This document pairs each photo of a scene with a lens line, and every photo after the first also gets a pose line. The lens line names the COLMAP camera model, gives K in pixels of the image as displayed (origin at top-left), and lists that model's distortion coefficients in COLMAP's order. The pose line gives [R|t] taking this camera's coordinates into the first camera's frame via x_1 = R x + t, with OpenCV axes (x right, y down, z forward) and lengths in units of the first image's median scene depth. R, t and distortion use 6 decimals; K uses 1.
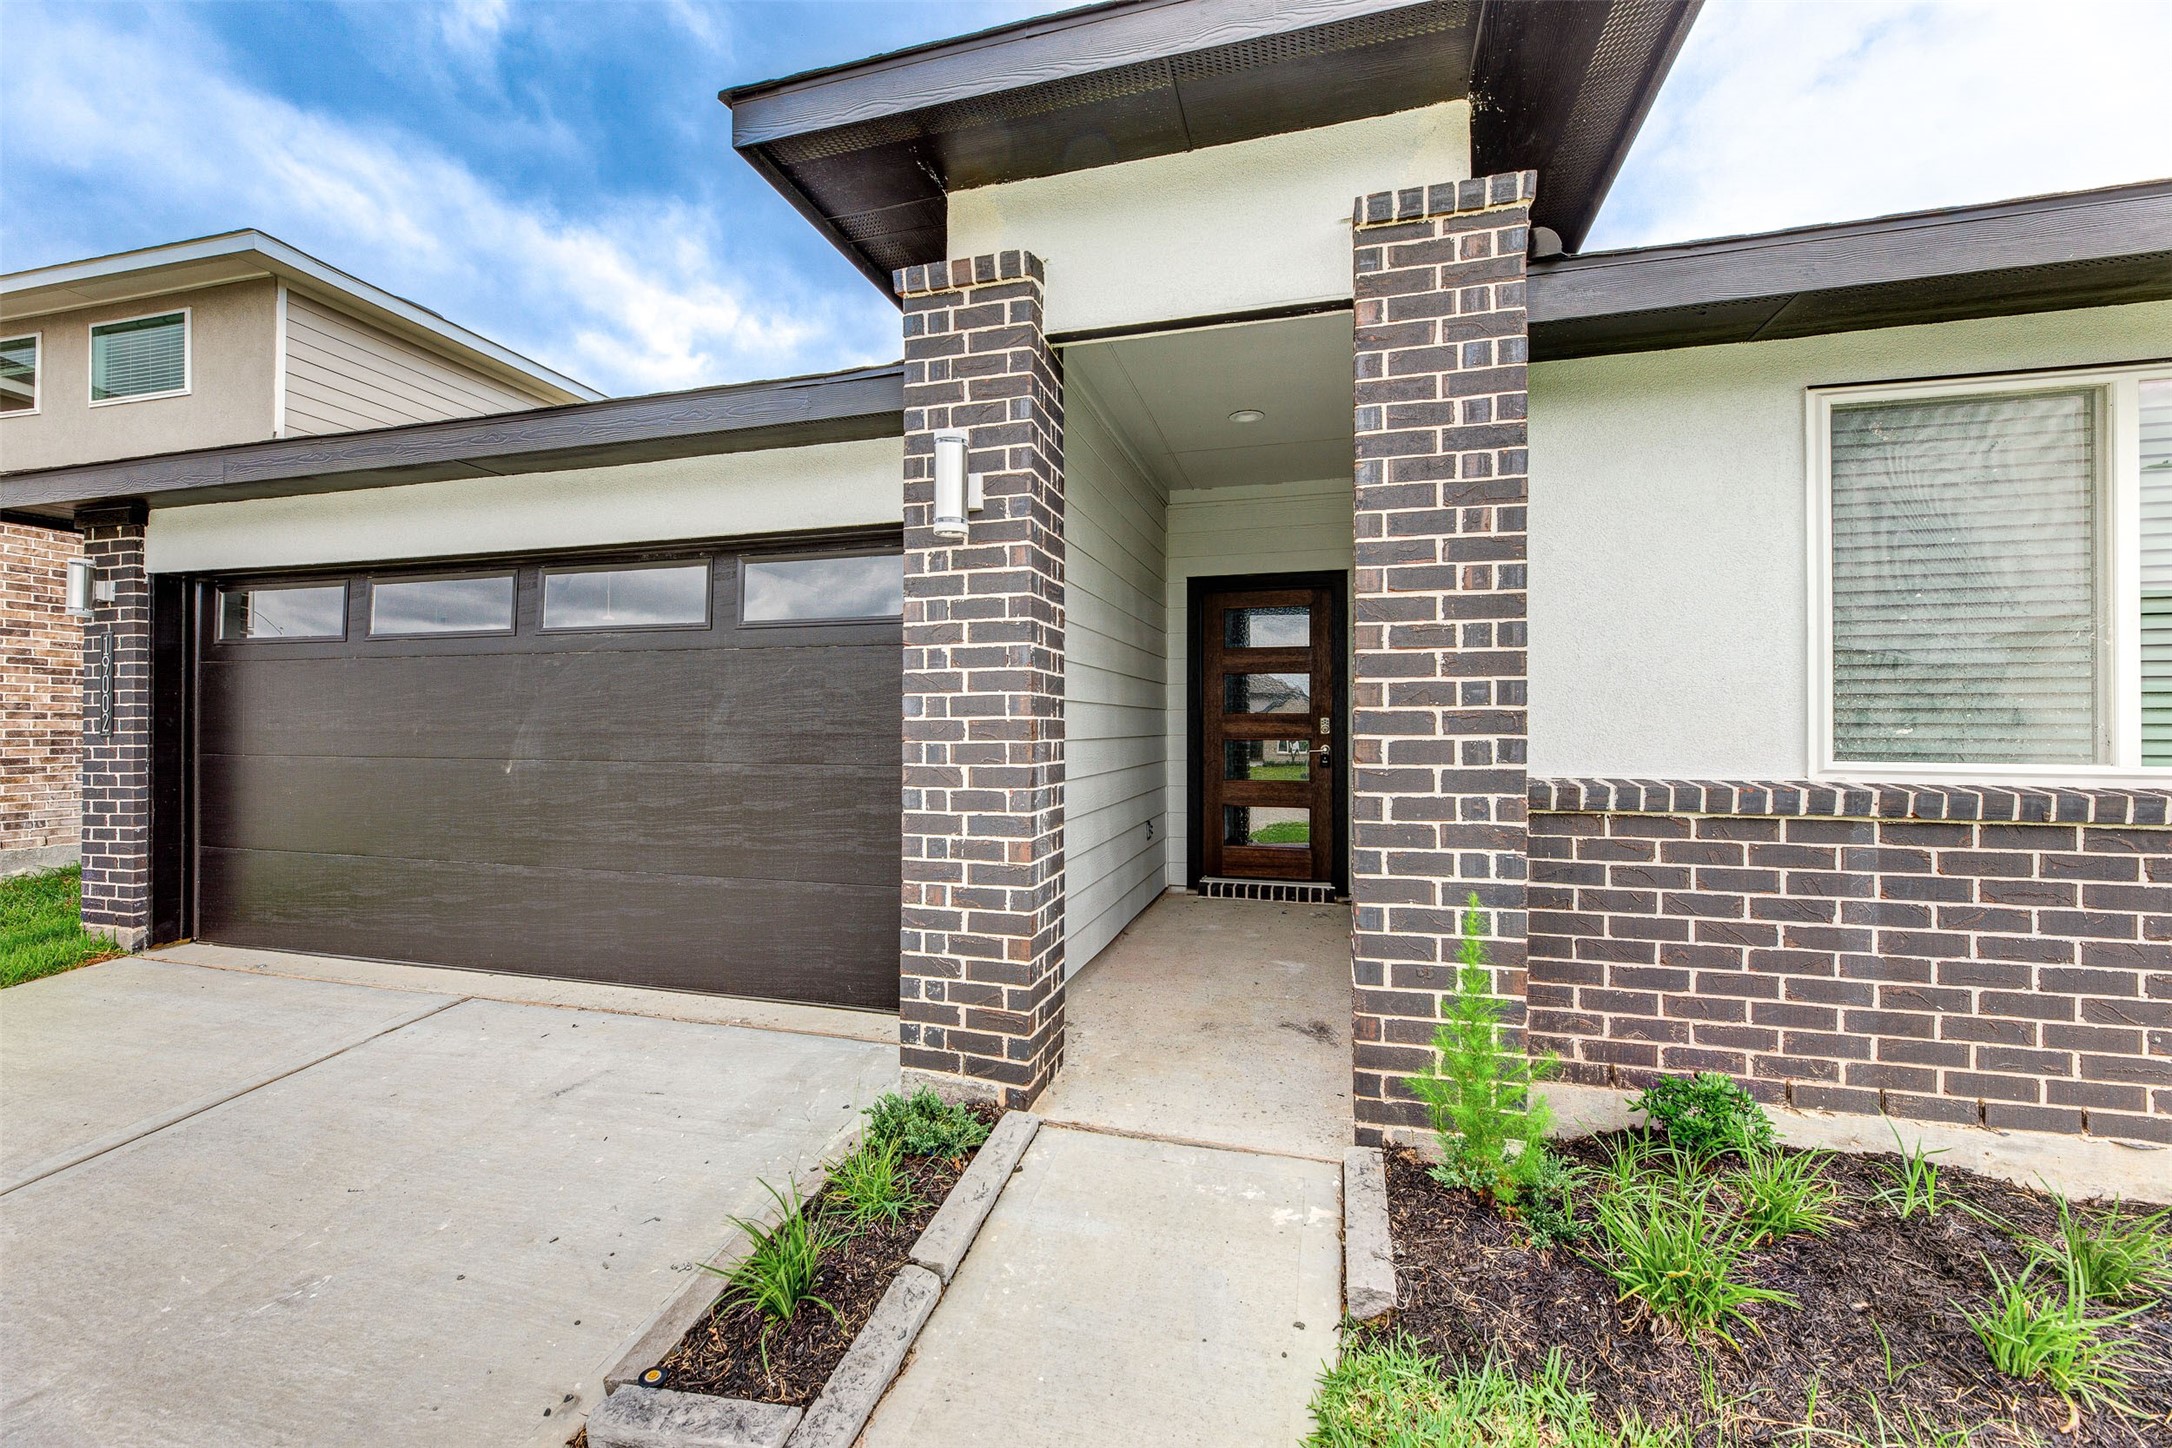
lens RADIAL K [[884.0, 0, 1080.4], [0, 884.0, 721.8], [0, 0, 1]] dist [-0.002664, 0.000120]
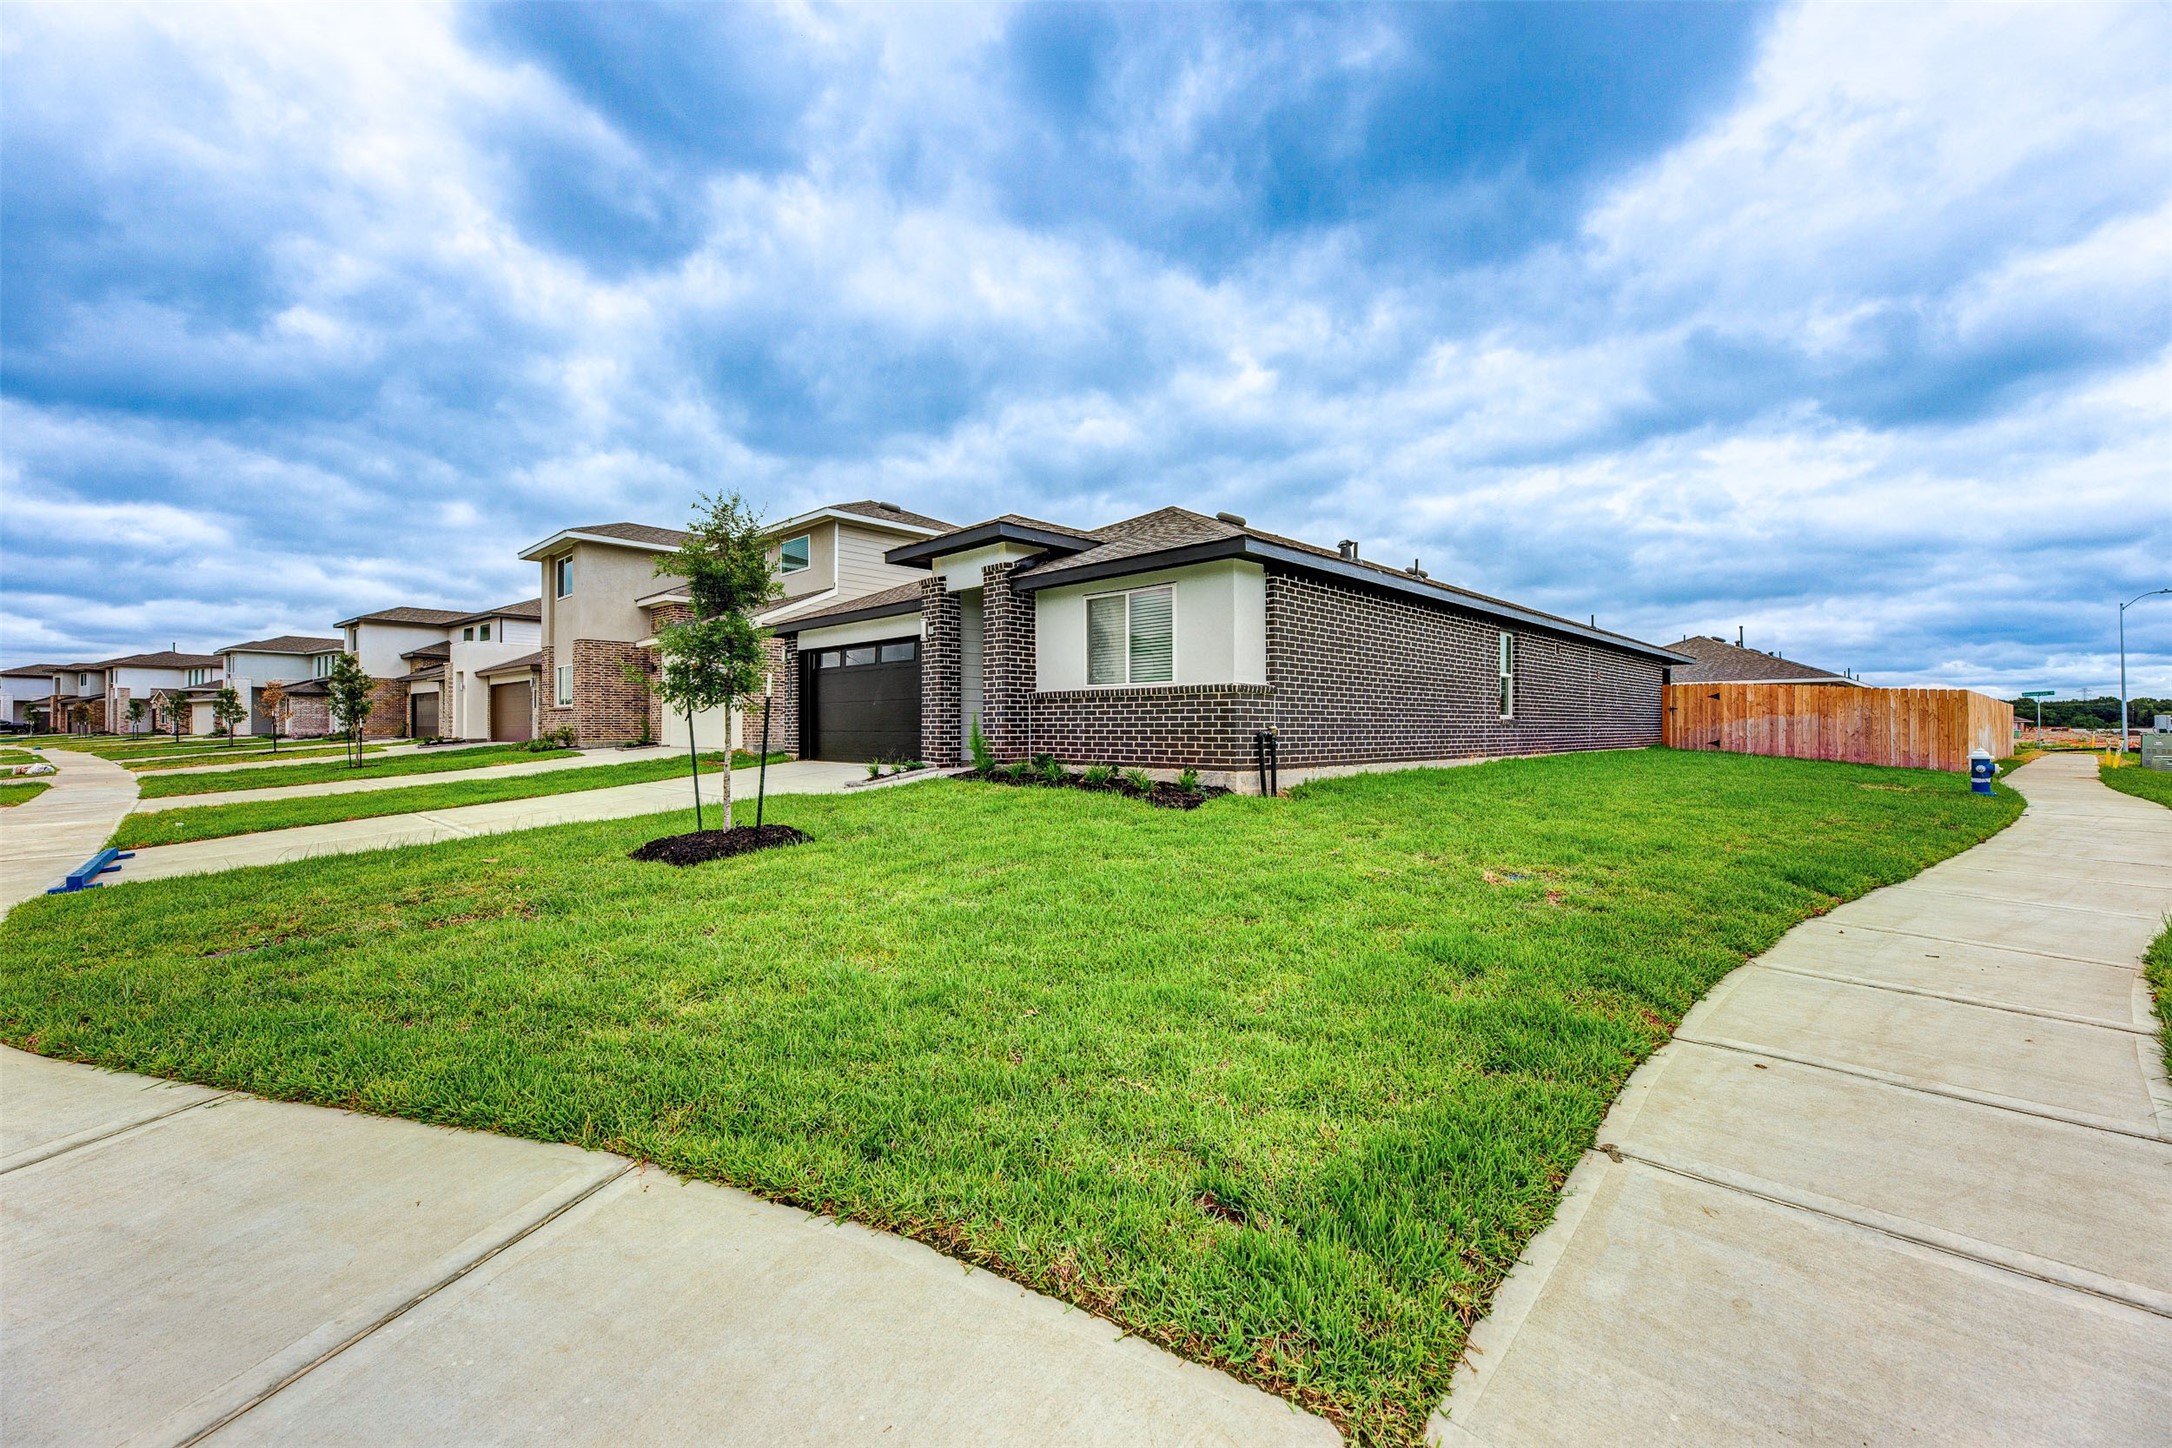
lens RADIAL K [[884.0, 0, 1080.4], [0, 884.0, 721.8], [0, 0, 1]] dist [-0.002664, 0.000120]
pose [[0.874359, -0.006387, -0.485238, 1.660837], [0.006769, 0.999977, -0.000965, 0.128548], [0.485233, -0.002441, 0.874382, -1.559892]]
